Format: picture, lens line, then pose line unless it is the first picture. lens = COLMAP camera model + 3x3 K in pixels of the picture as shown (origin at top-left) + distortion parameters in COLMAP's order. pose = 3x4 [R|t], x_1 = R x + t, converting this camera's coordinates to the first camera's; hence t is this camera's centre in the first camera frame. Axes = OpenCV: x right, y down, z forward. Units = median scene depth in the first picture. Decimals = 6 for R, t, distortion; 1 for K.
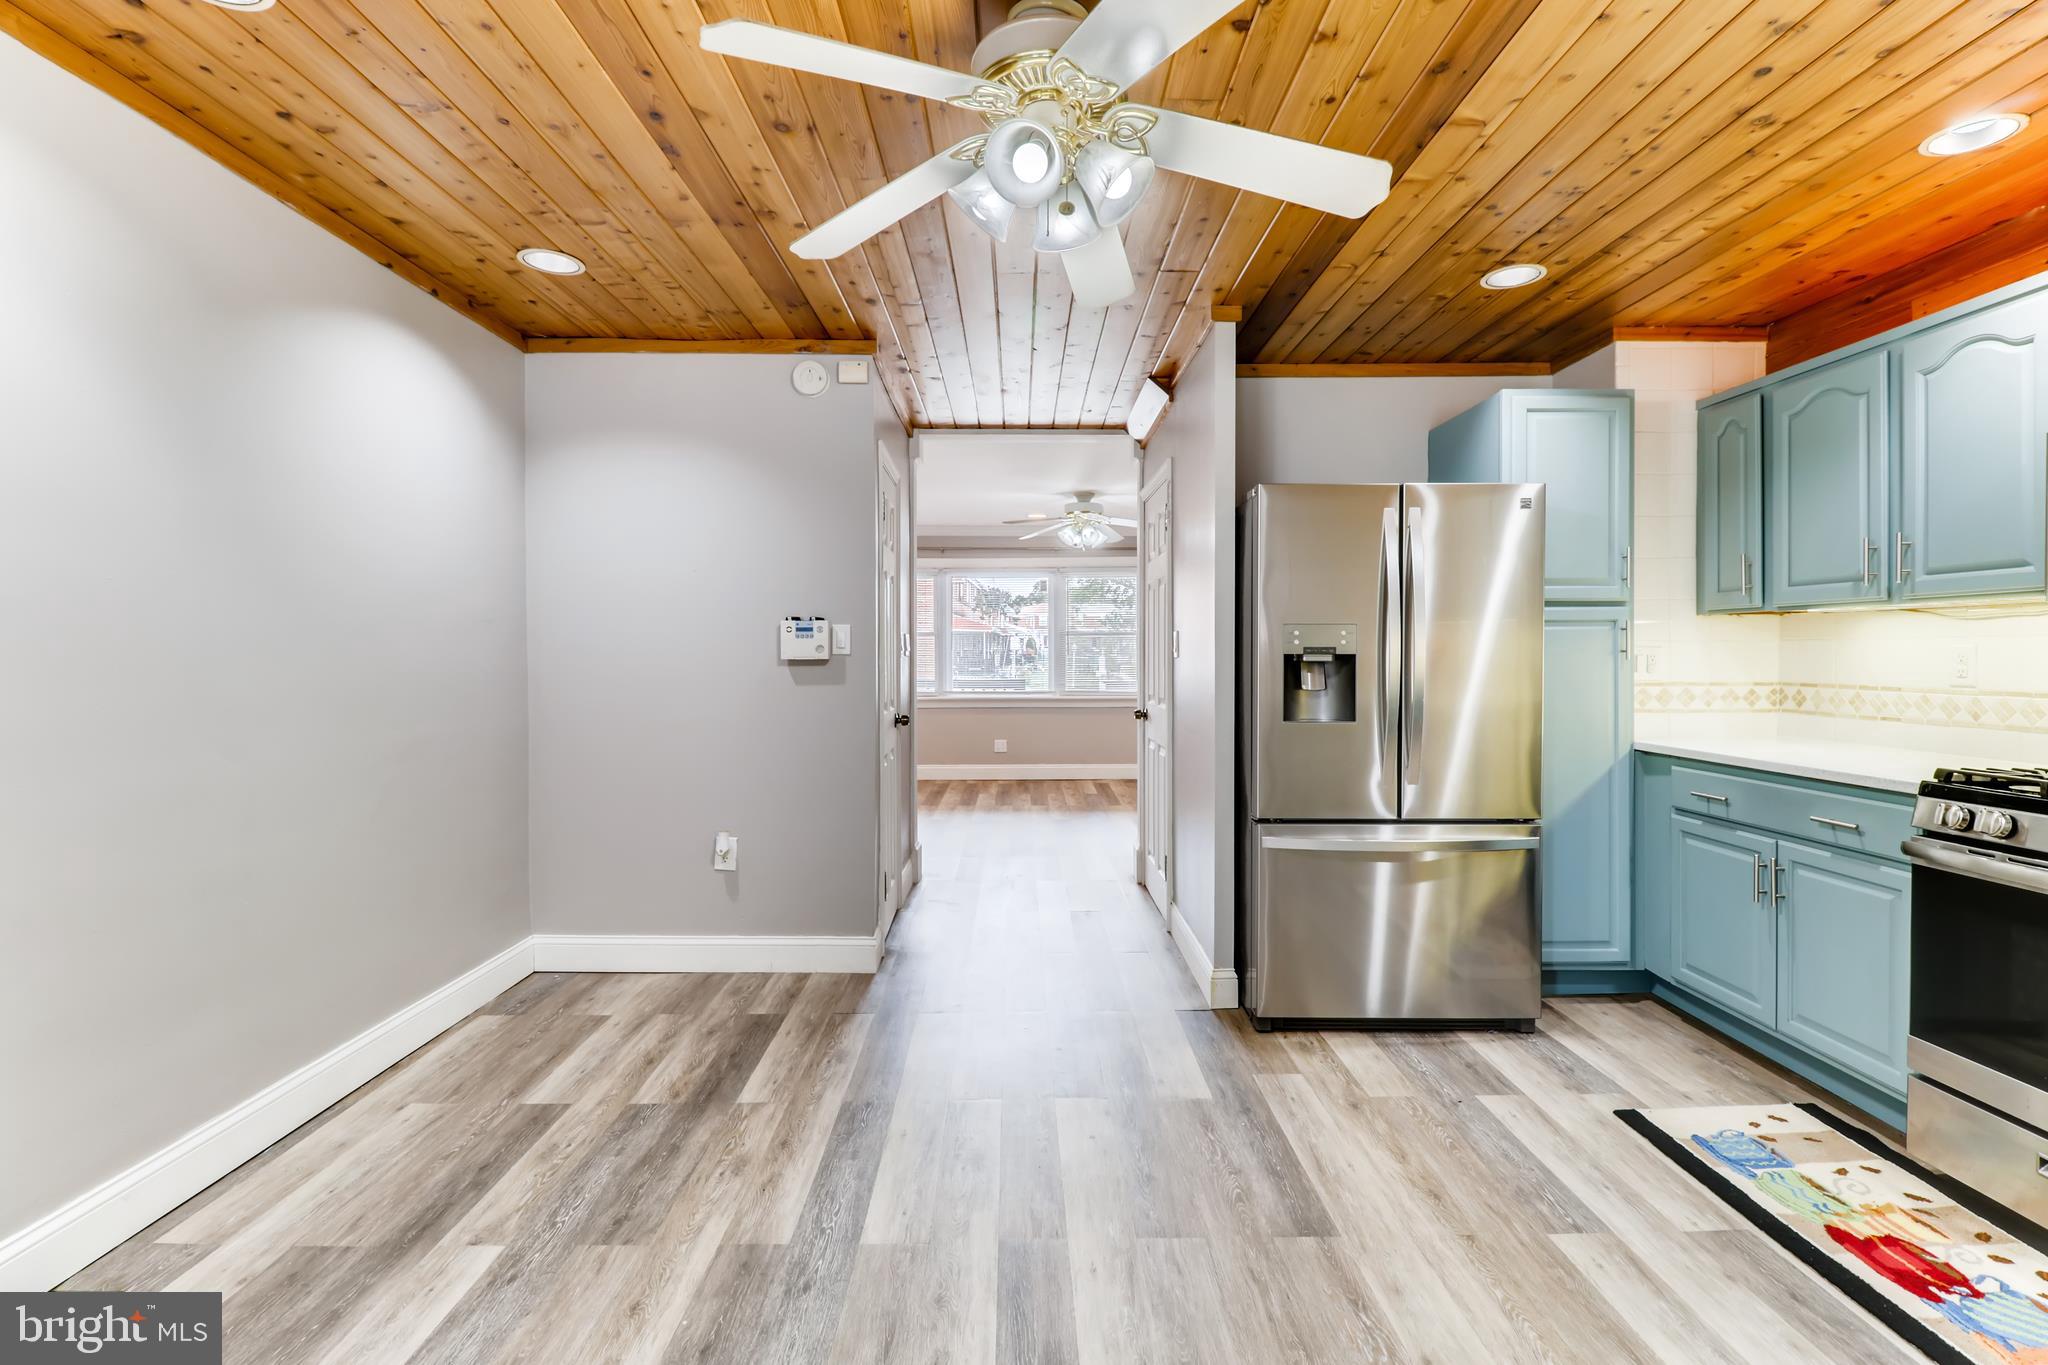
lens RADIAL K [[934.9, 0, 1032.4], [0, 934.9, 661.7], [0, 0, 1]] dist [0.016620, -0.012787]
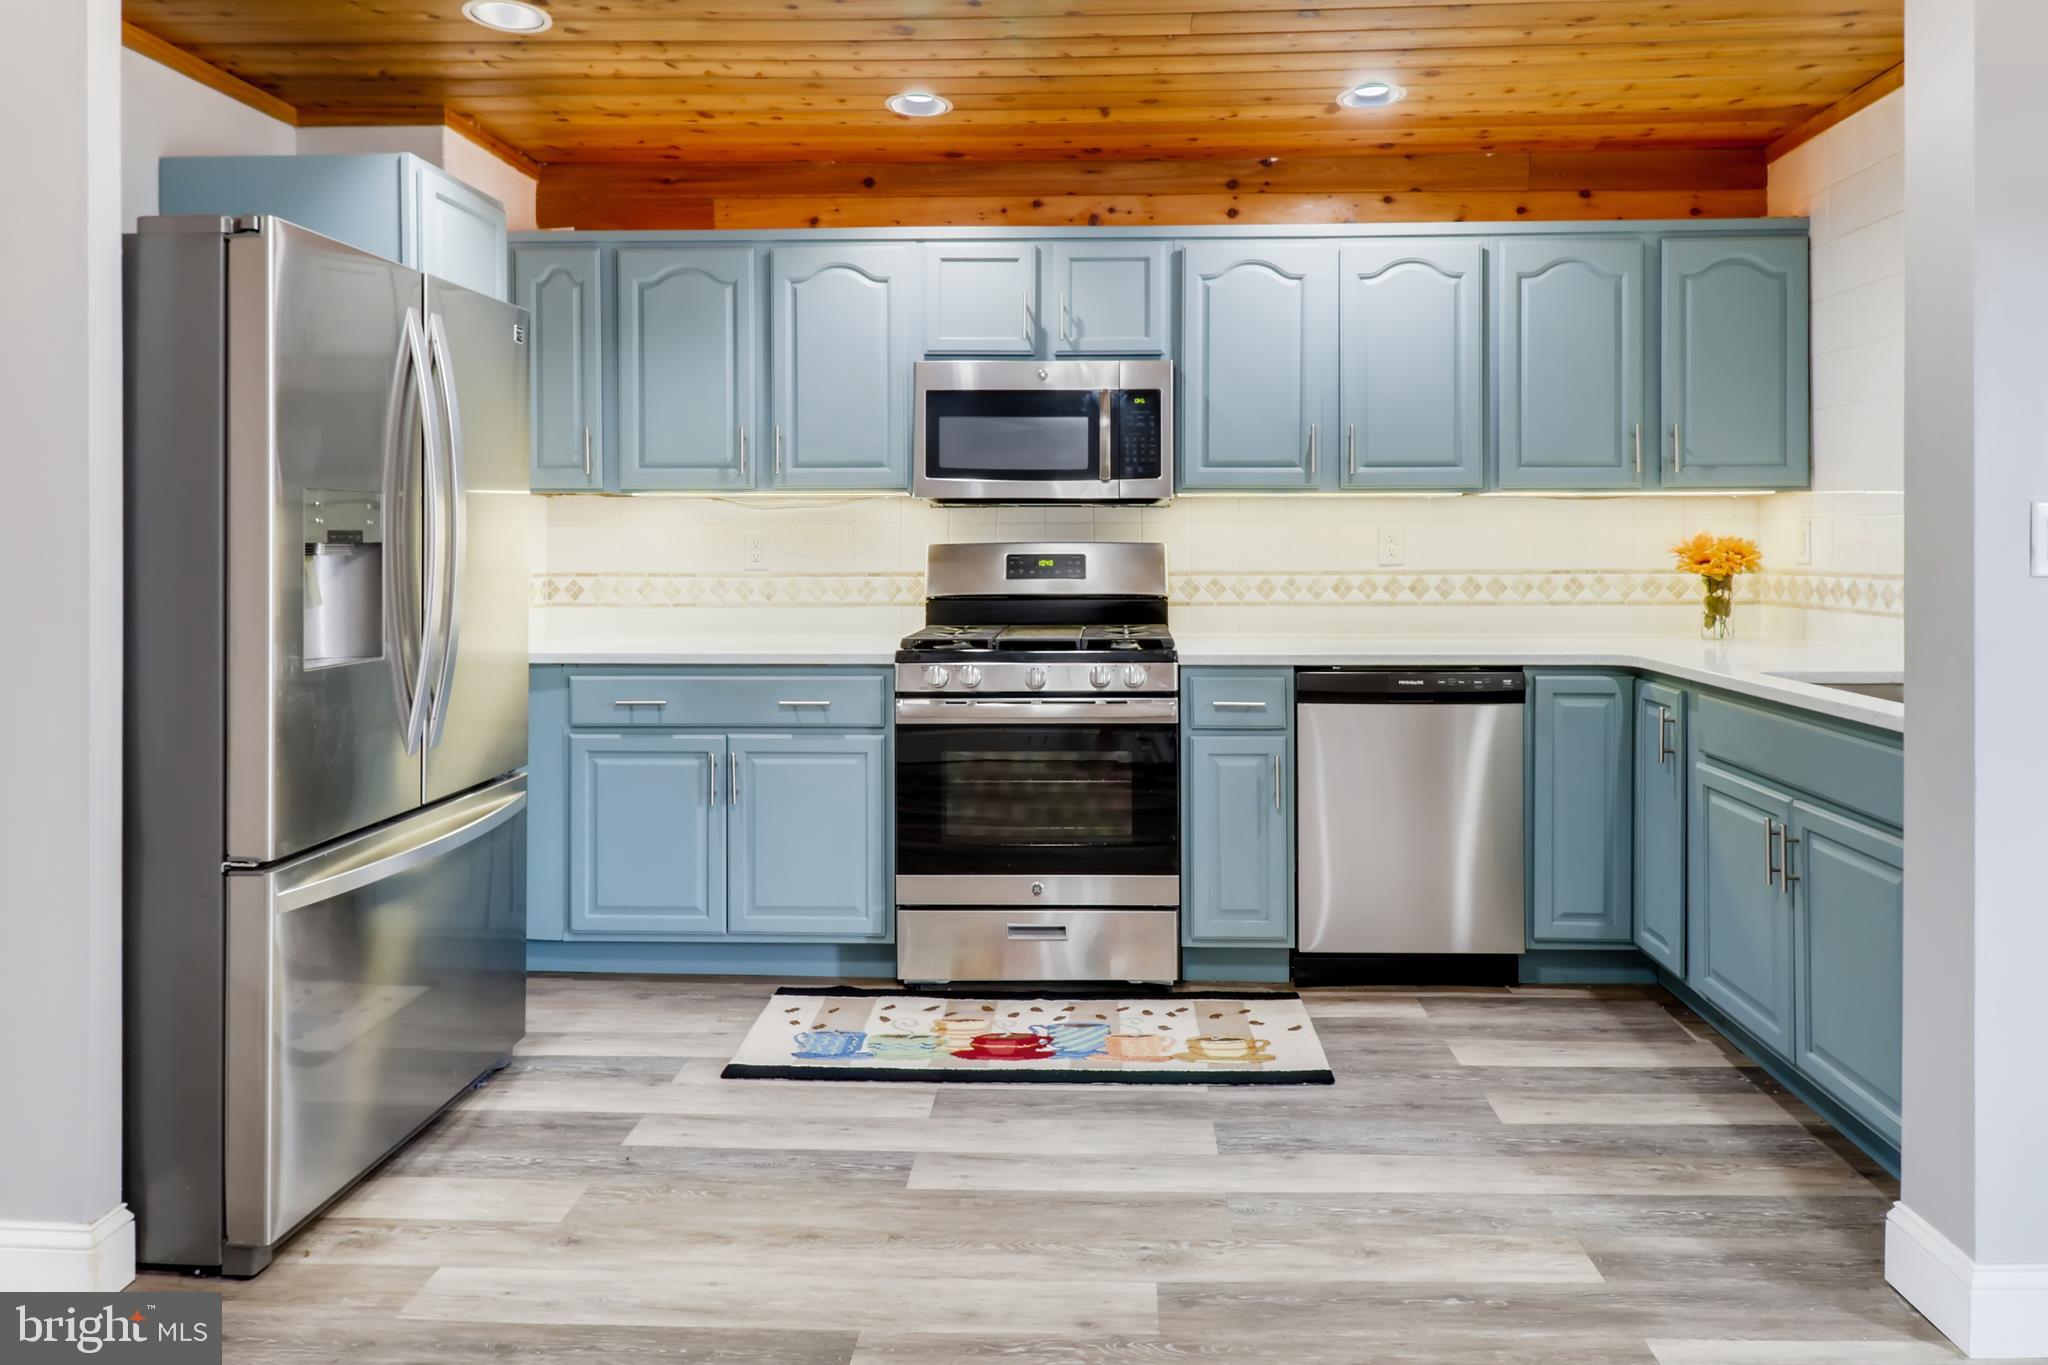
lens RADIAL K [[1289.1, 0, 1075.7], [0, 1289.1, 544.3], [0, 0, 1]] dist [0.017975, -0.011615]
pose [[0.048991, -0.005752, 0.998783, -0.492819], [0.011326, 0.999922, 0.005203, -0.006994], [-0.998735, 0.011057, 0.049053, 0.564529]]
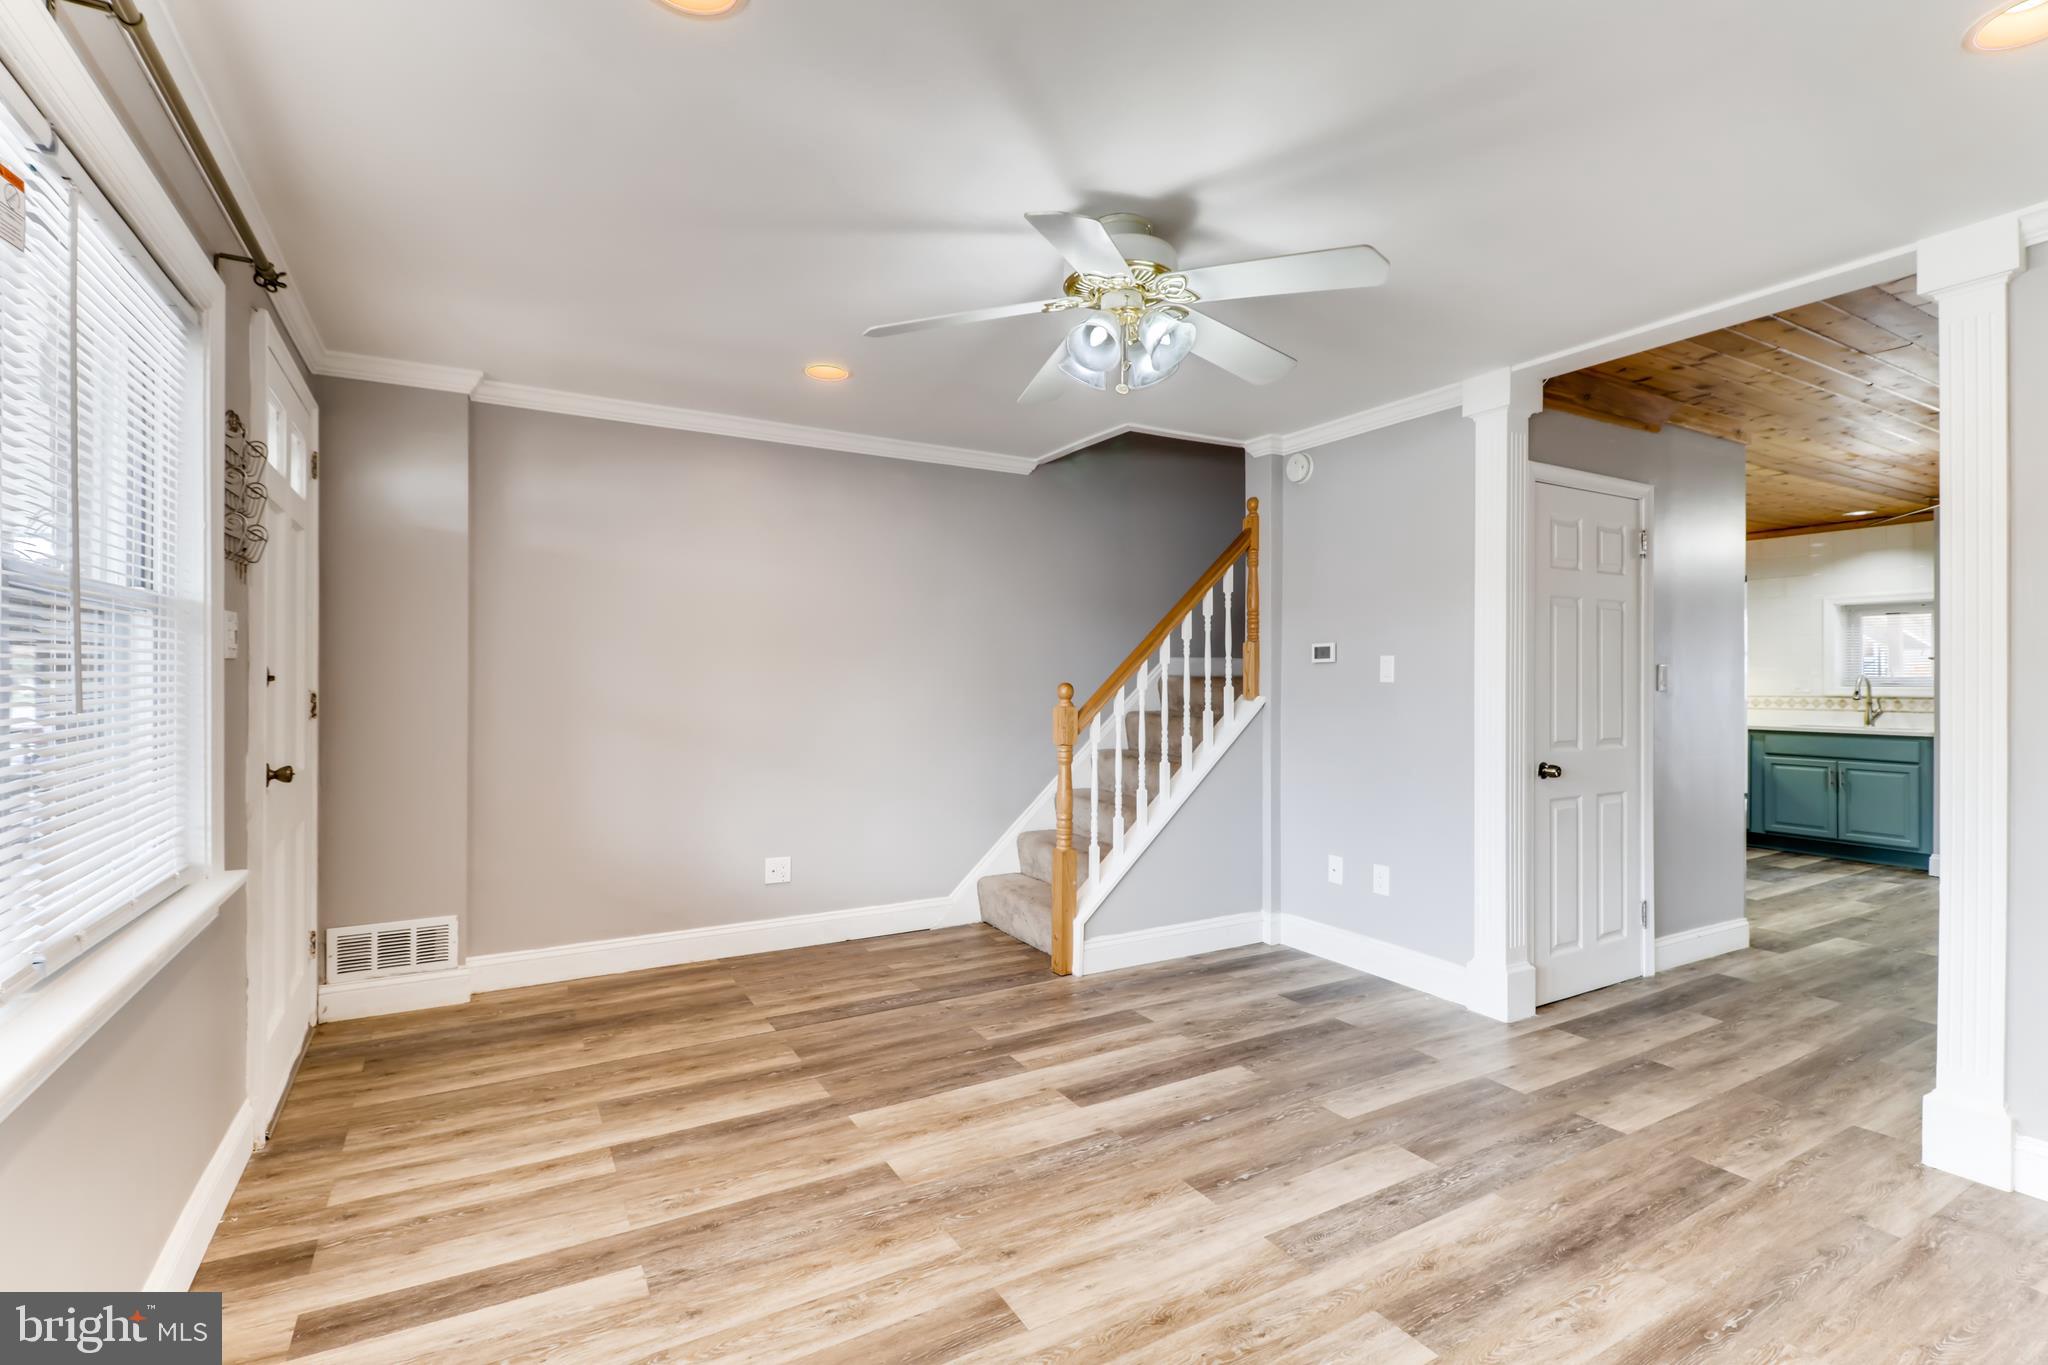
lens RADIAL K [[934.9, 0, 1032.7], [0, 934.9, 675.0], [0, 0, 1]] dist [0.016620, -0.012787]
pose [[-0.495742, -0.004777, 0.868457, -0.559177], [0.004849, 0.999954, 0.008269, -0.054247], [-0.868456, 0.008310, -0.495696, 3.038607]]
